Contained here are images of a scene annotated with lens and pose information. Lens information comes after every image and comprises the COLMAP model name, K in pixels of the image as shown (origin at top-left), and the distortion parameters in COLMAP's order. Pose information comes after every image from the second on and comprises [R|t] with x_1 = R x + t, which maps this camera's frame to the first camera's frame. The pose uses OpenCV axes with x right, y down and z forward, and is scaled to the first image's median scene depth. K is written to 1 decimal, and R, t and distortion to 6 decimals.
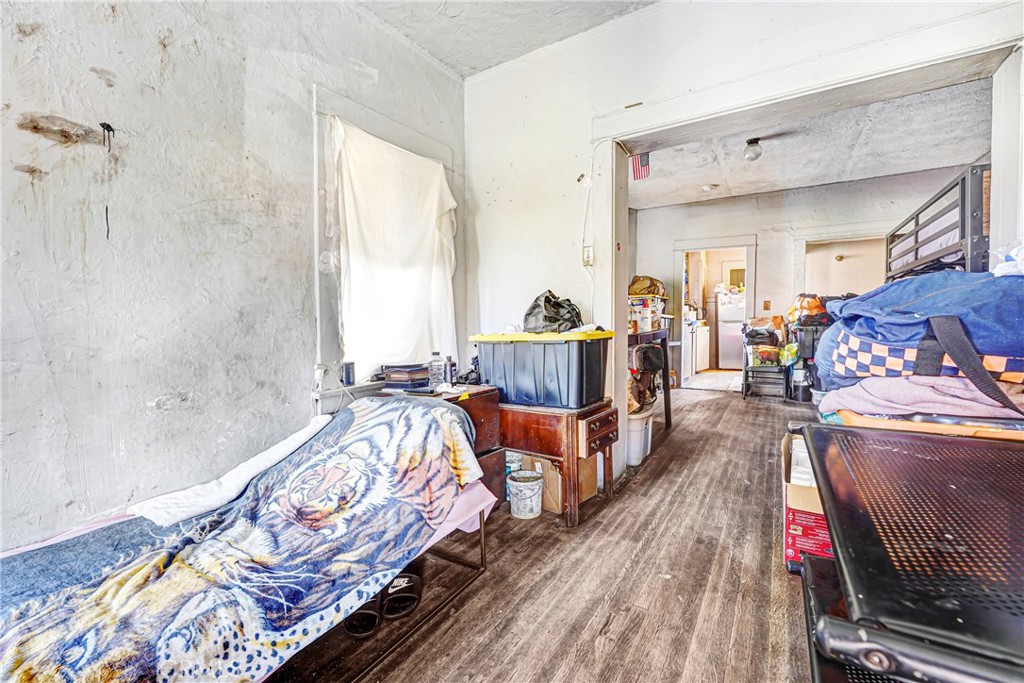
lens RADIAL K [[439.8, 0, 512.0], [0, 439.8, 341.5], [0, 0, 1]] dist [-0.033672, -0.000359]
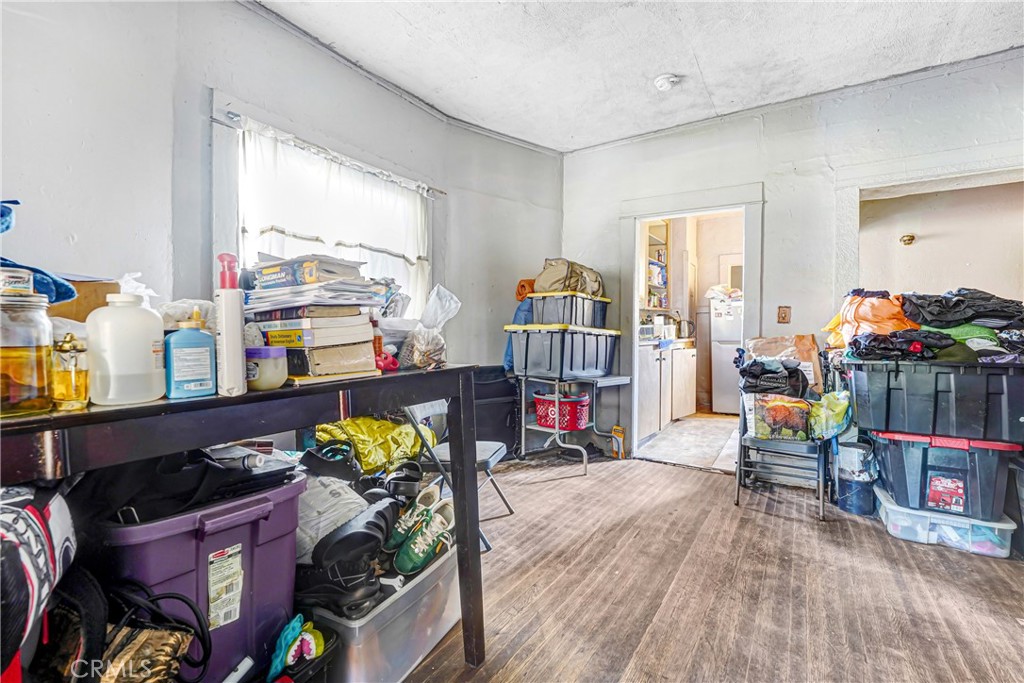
lens RADIAL K [[439.8, 0, 512.0], [0, 439.8, 341.5], [0, 0, 1]] dist [-0.033672, -0.000359]
pose [[0.999289, 0.014506, -0.034788, 0.288721], [-0.015570, 0.999413, -0.030507, -0.030601], [0.034325, 0.031027, 0.998929, 0.486037]]
